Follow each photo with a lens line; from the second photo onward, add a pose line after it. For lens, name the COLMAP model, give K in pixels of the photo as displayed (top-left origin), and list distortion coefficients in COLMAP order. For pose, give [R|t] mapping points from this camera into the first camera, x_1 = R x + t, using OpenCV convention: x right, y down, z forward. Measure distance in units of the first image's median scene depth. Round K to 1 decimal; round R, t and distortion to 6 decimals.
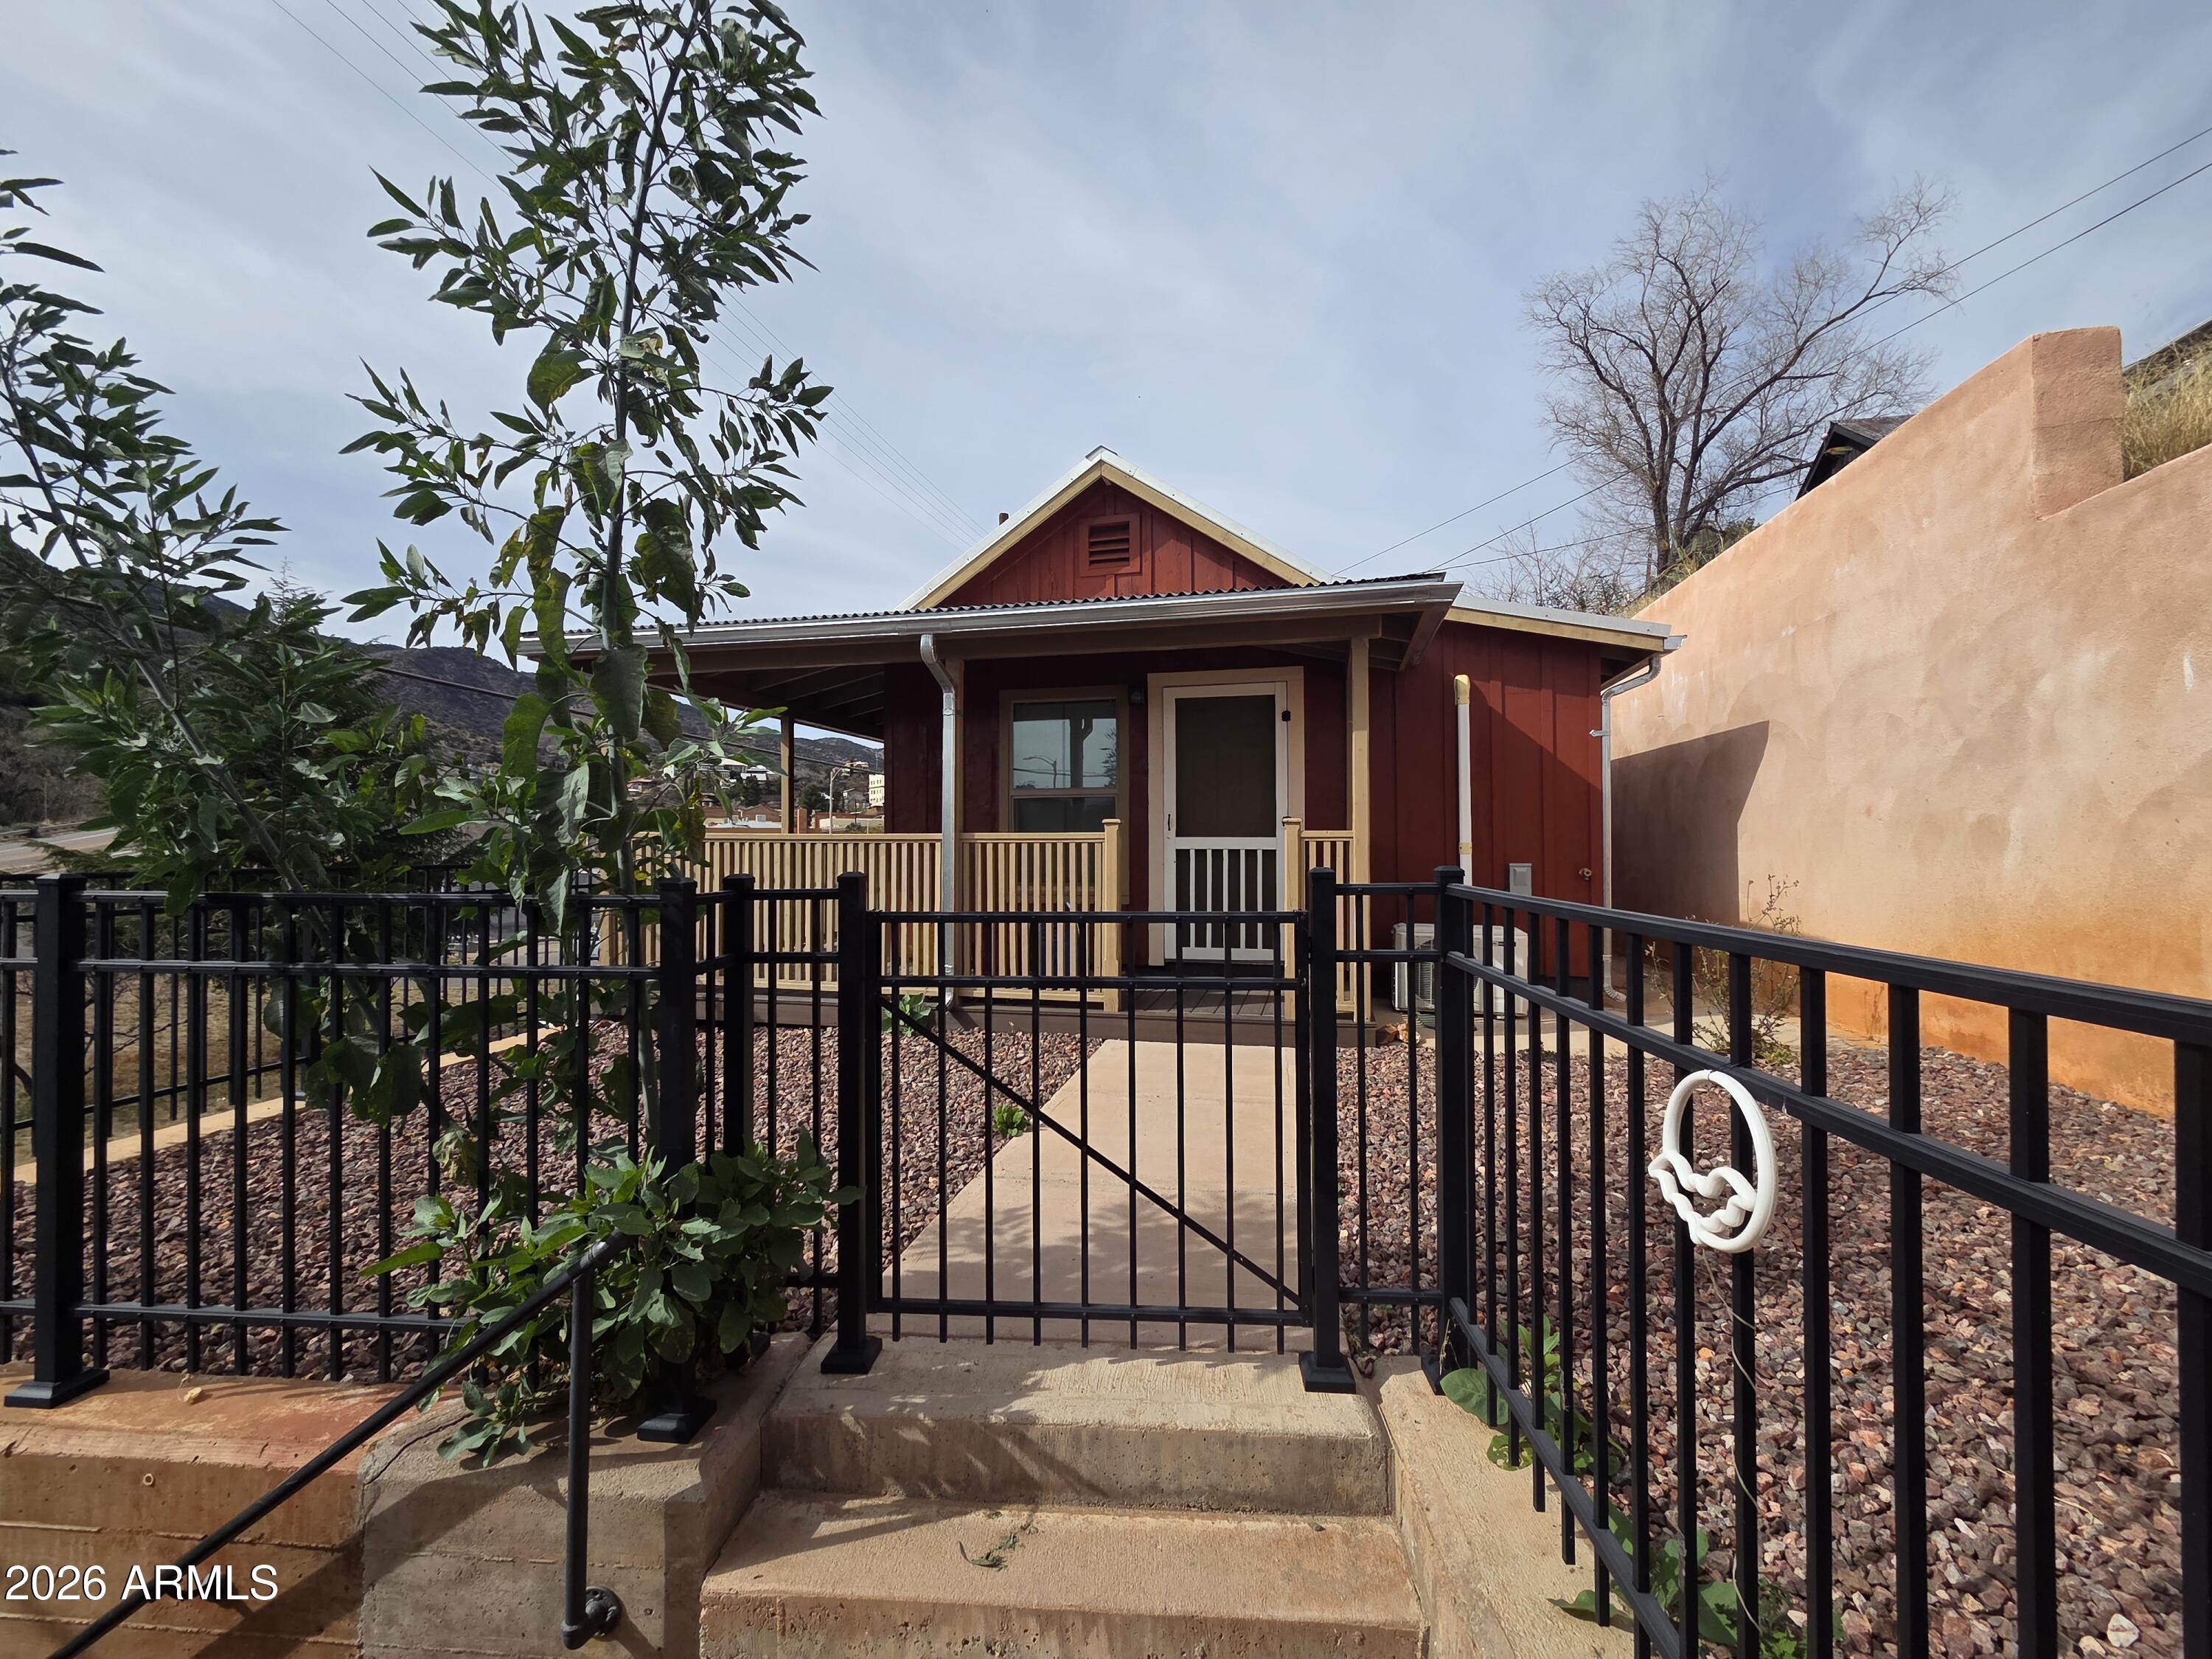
lens RADIAL K [[907.9, 0, 1109.2], [0, 907.9, 821.5], [0, 0, 1]] dist [0.004357, -0.000240]
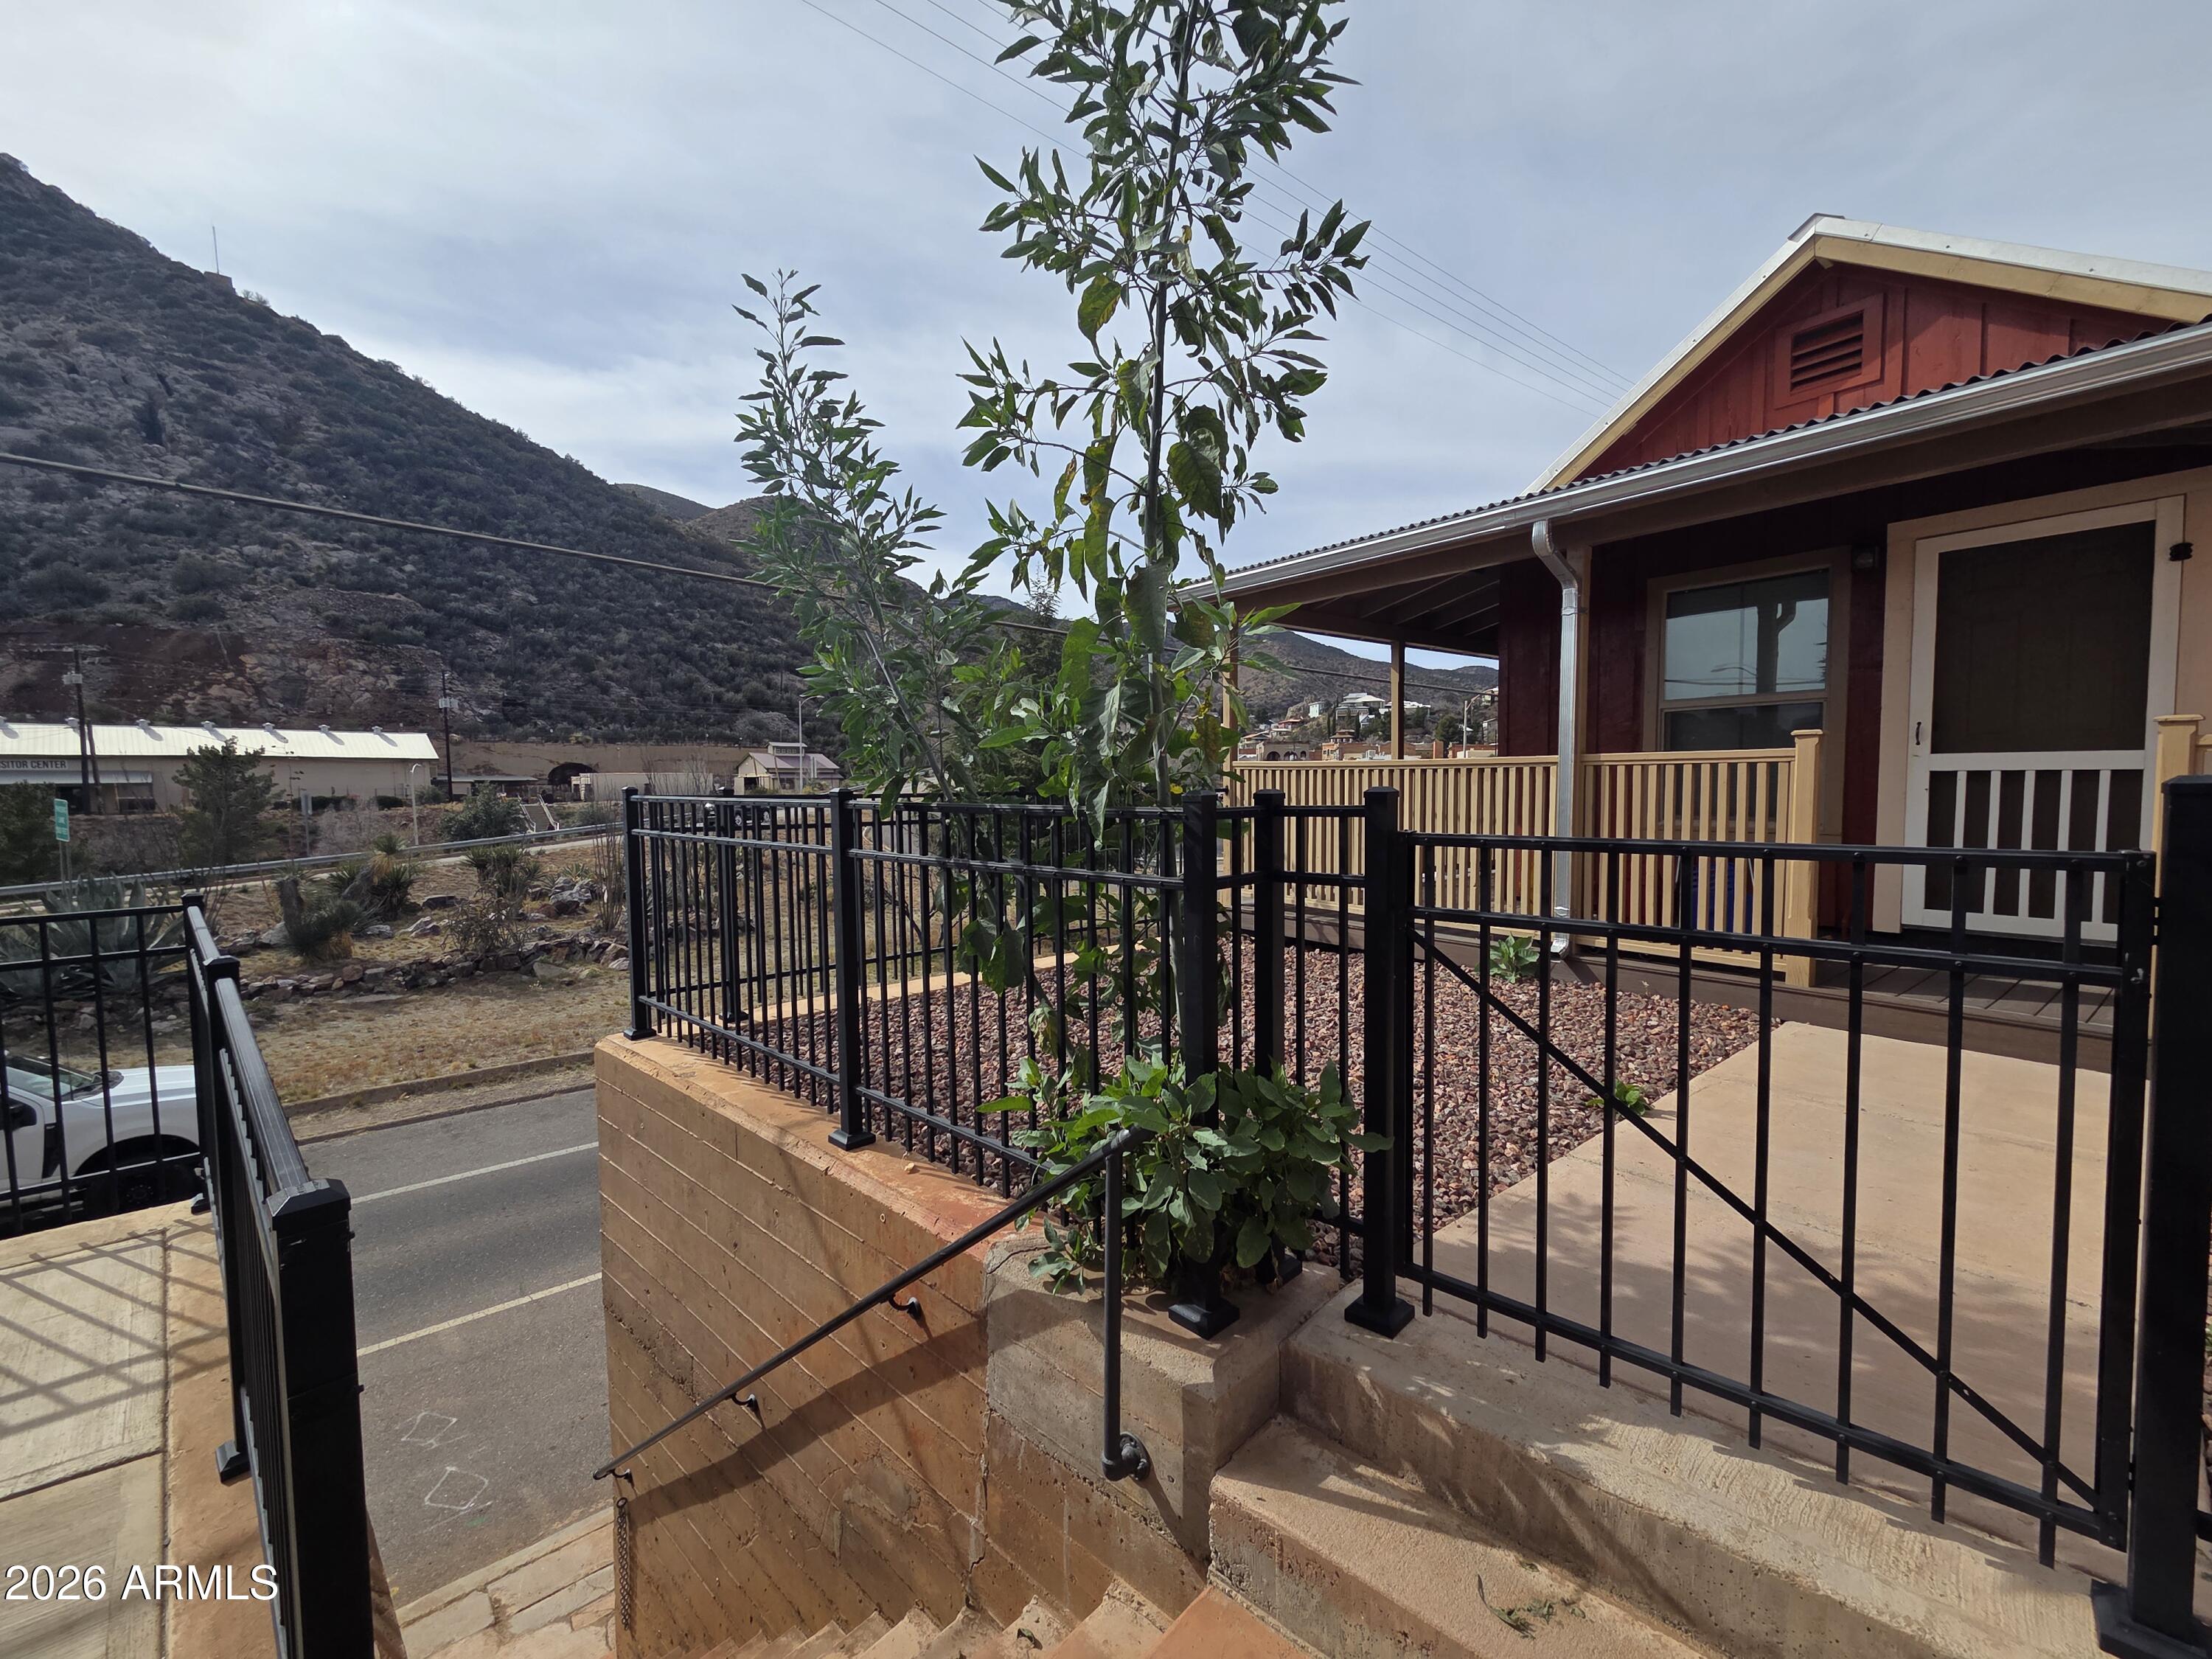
lens RADIAL K [[907.9, 0, 1108.8], [0, 907.9, 834.4], [0, 0, 1]] dist [0.004357, -0.000240]
pose [[0.780766, 0.031259, -0.624041, 0.061200], [0.022698, 0.996670, 0.078324, 0.028764], [0.624411, -0.075317, 0.777456, 0.154023]]
